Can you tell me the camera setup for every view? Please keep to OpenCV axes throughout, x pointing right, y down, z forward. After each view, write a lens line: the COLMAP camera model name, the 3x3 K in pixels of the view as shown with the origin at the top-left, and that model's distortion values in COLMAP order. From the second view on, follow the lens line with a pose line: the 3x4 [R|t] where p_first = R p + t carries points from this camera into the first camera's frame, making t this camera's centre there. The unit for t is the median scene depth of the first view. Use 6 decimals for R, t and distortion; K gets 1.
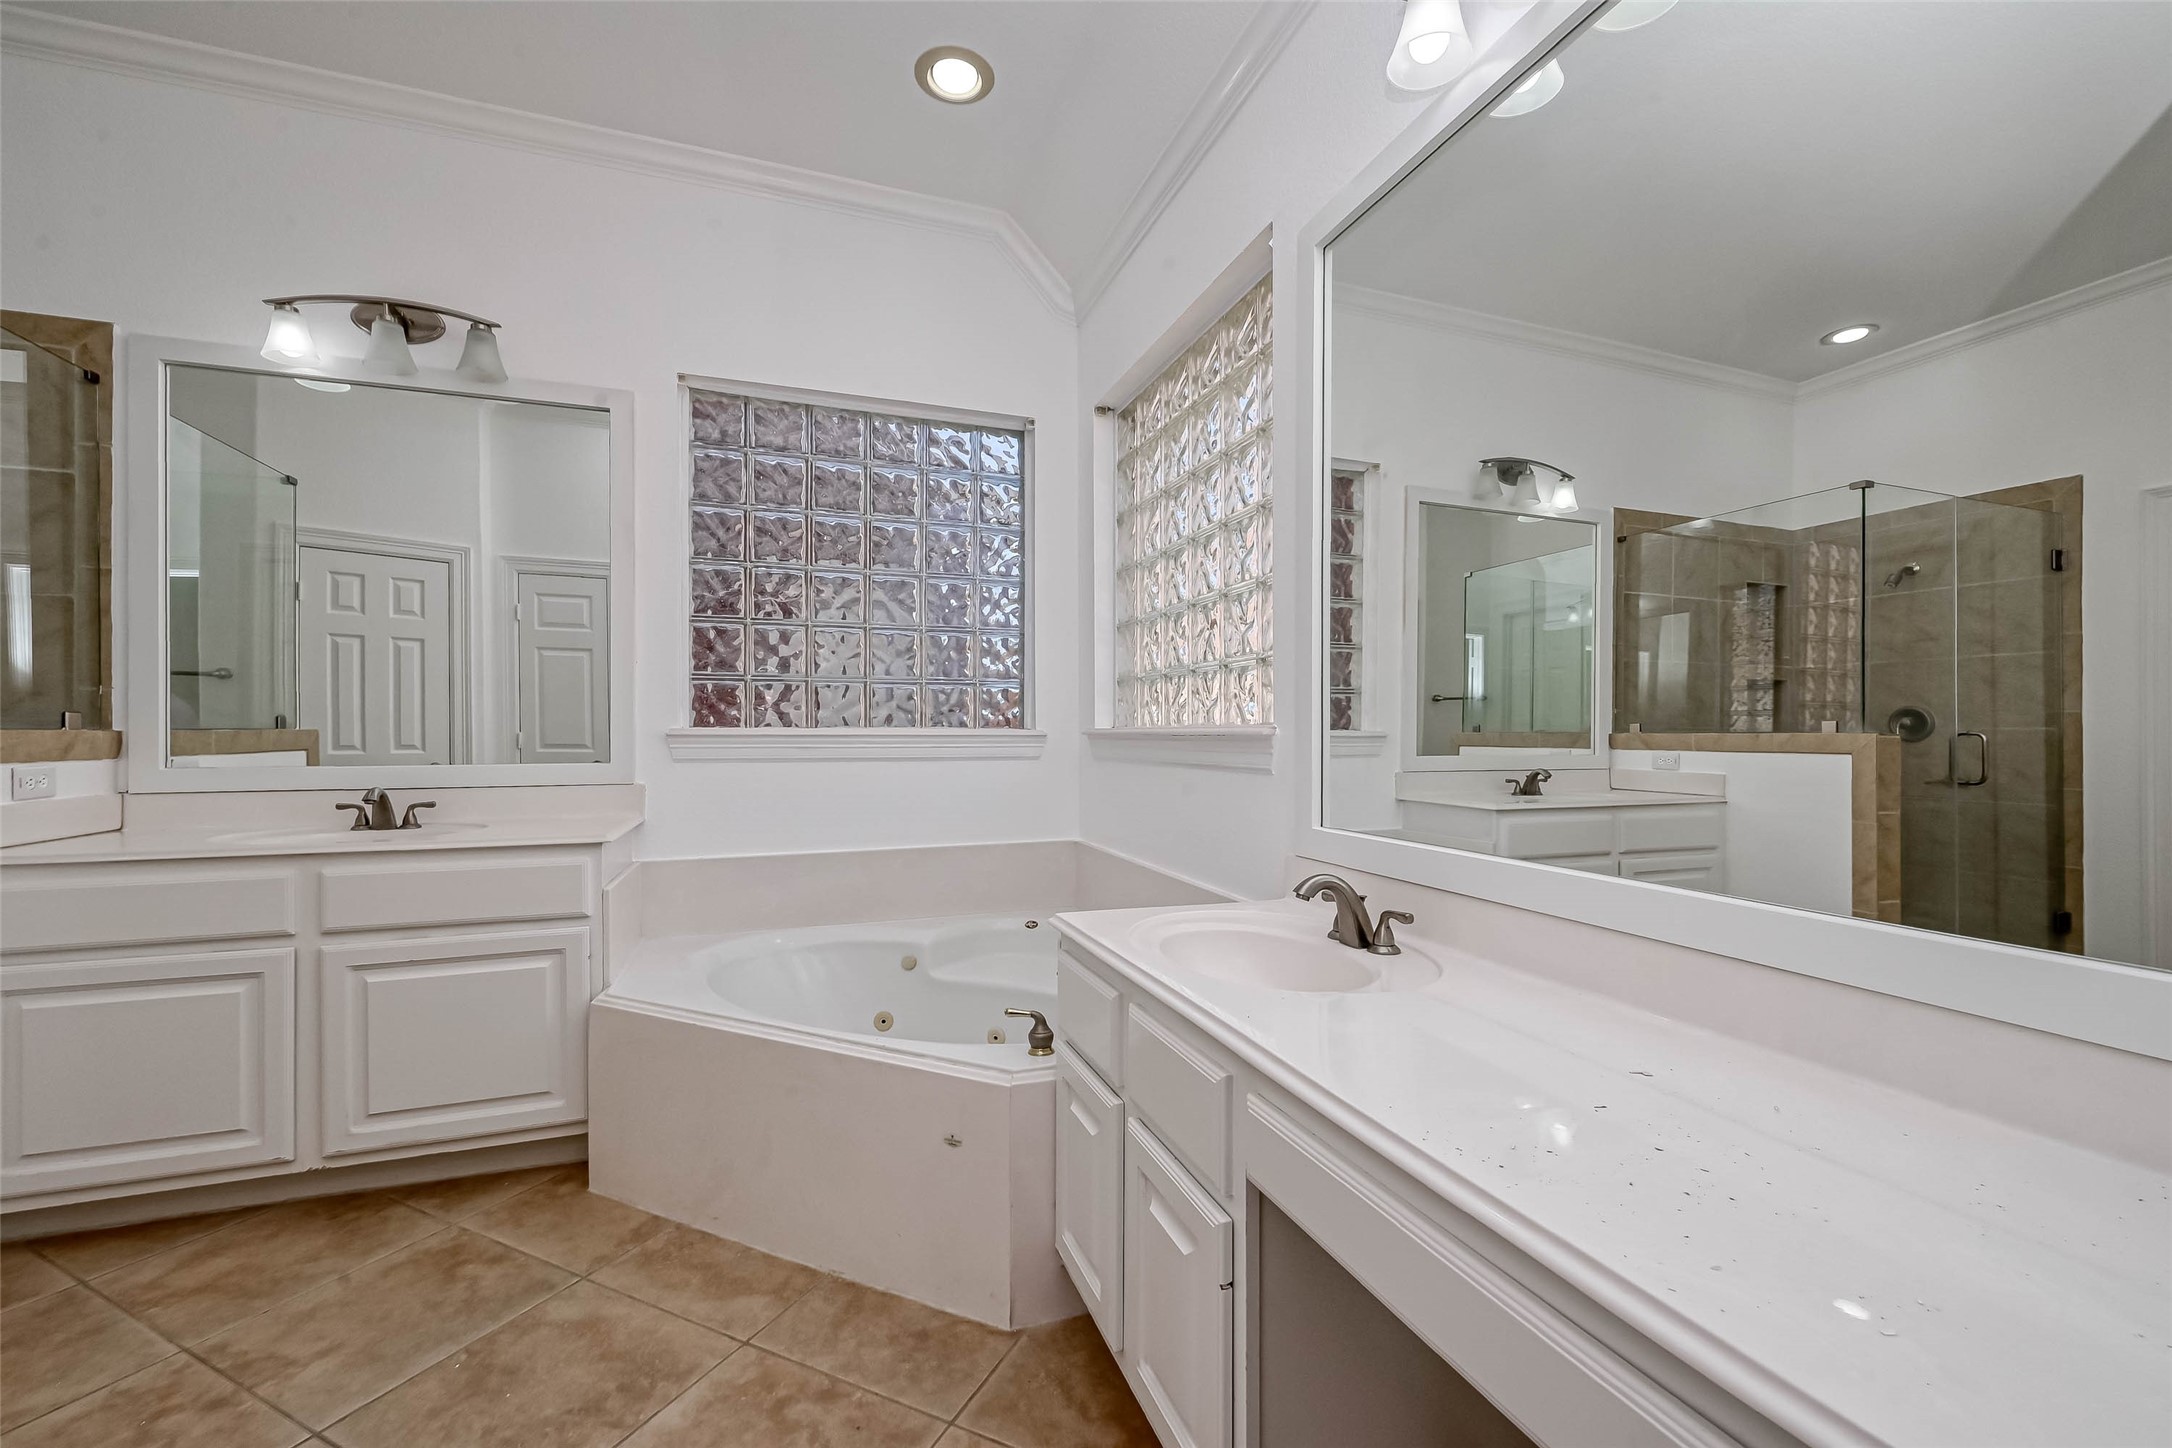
lens RADIAL K [[895.4, 0, 1131.7], [0, 895.4, 734.7], [0, 0, 1]] dist [0.000351, 0.000100]
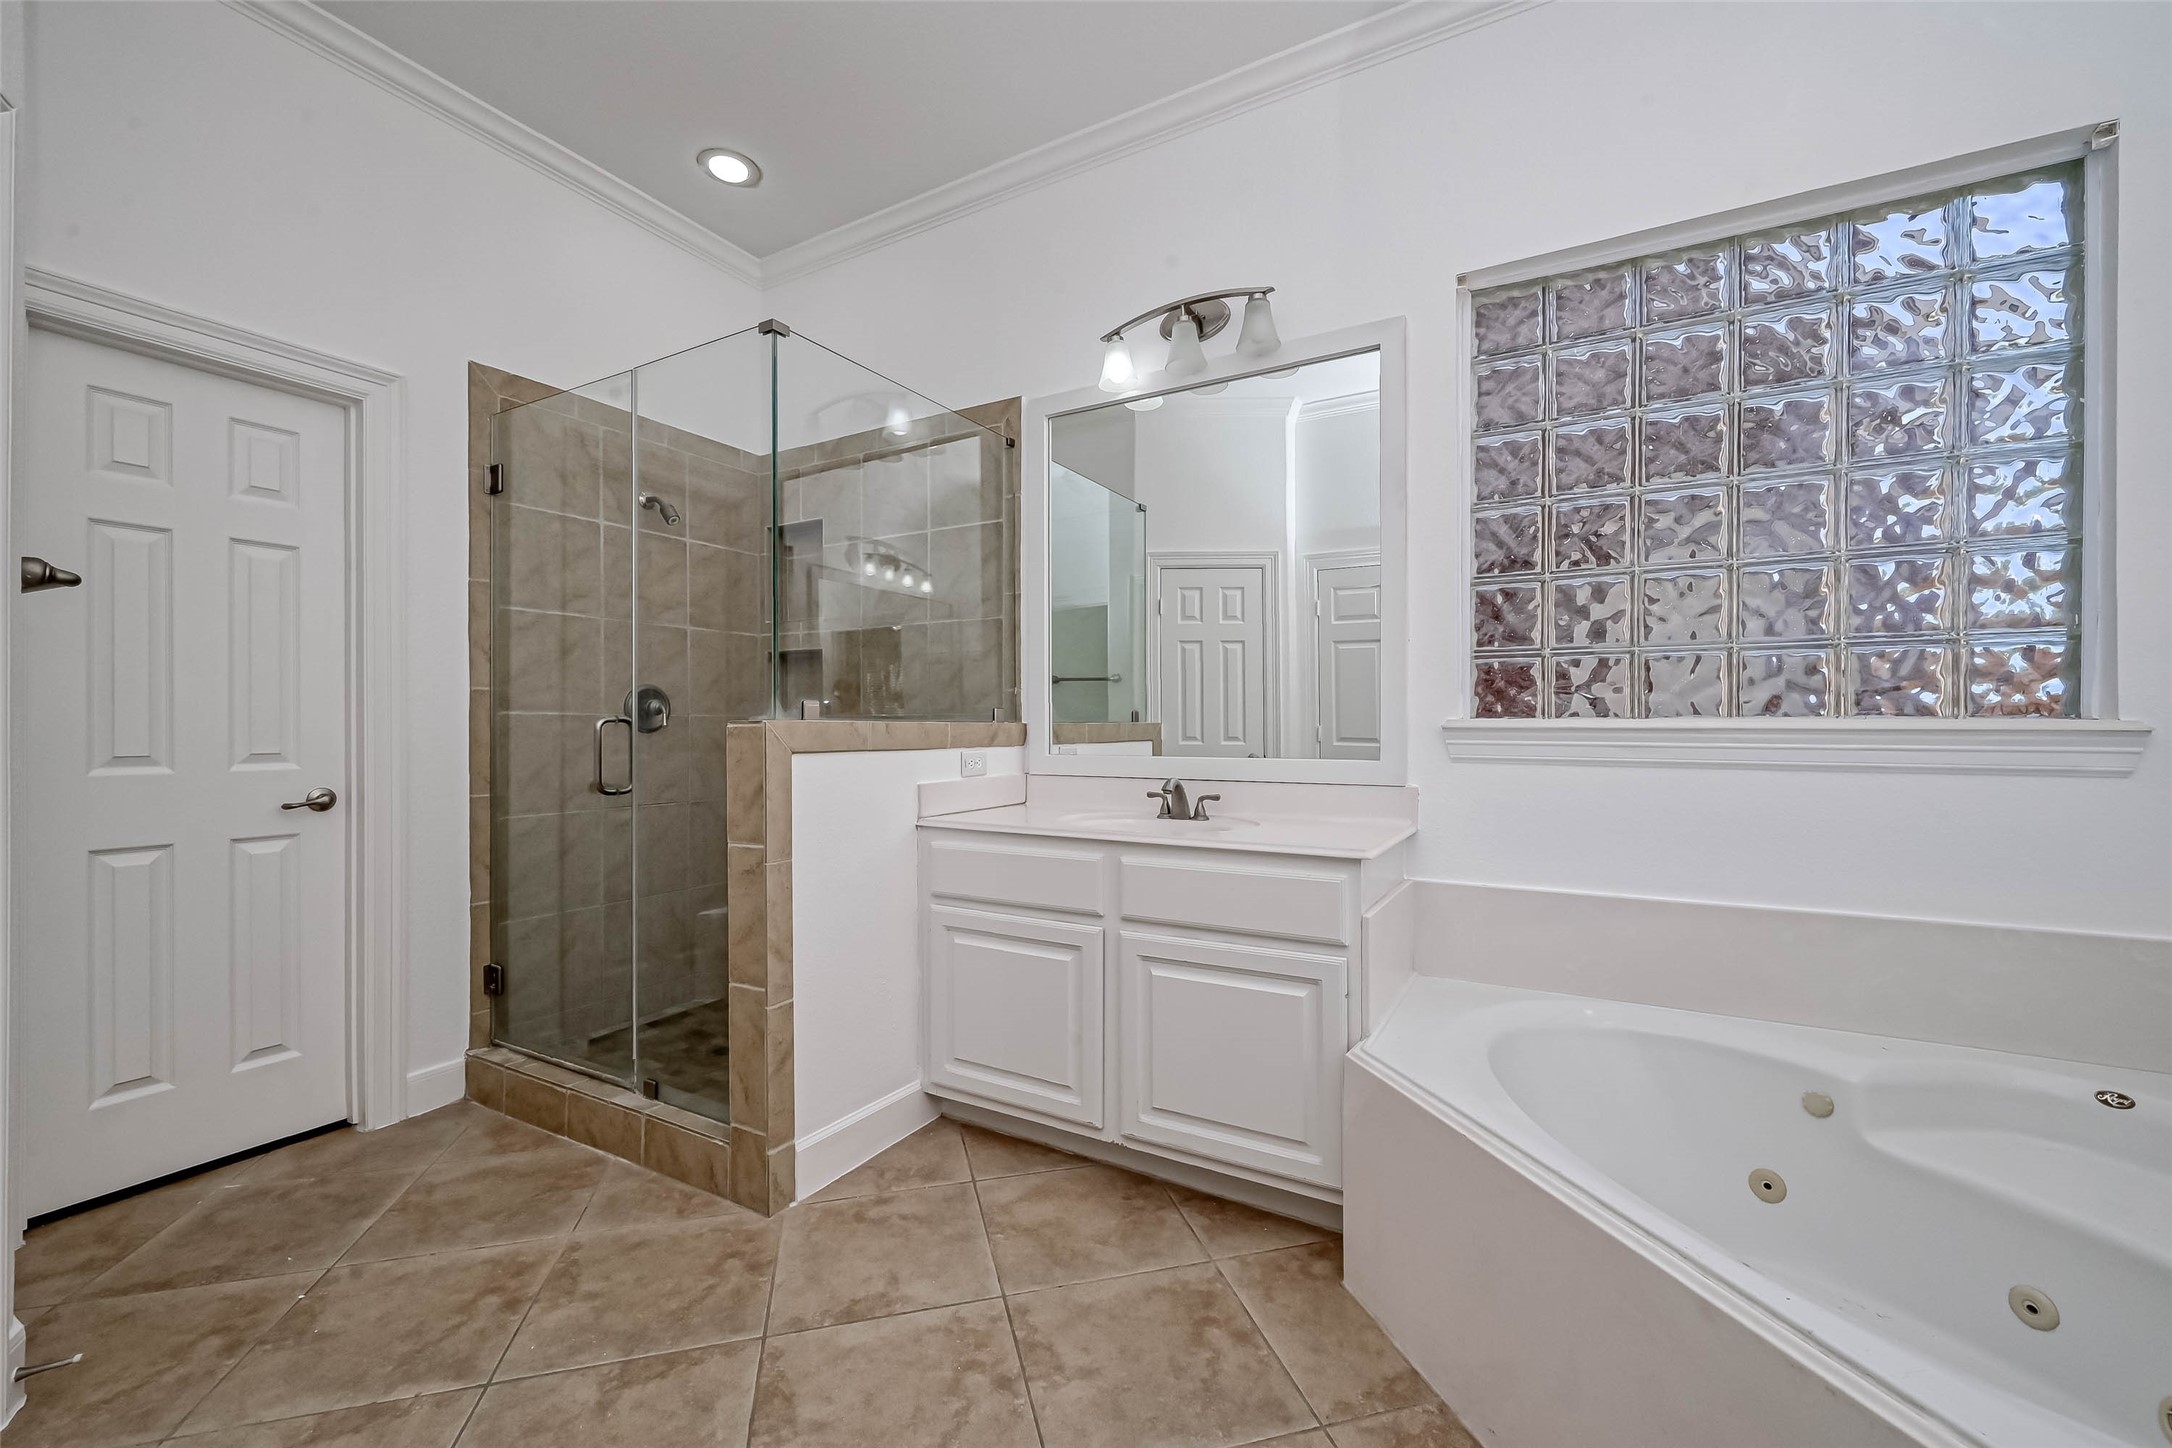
lens RADIAL K [[895.4, 0, 1093.8], [0, 895.4, 724.6], [0, 0, 1]] dist [0.000351, 0.000100]
pose [[0.637792, -0.001034, -0.770208, -0.108193], [-0.004267, 0.999979, -0.004876, 0.002945], [0.770197, 0.006397, 0.637774, 0.268064]]
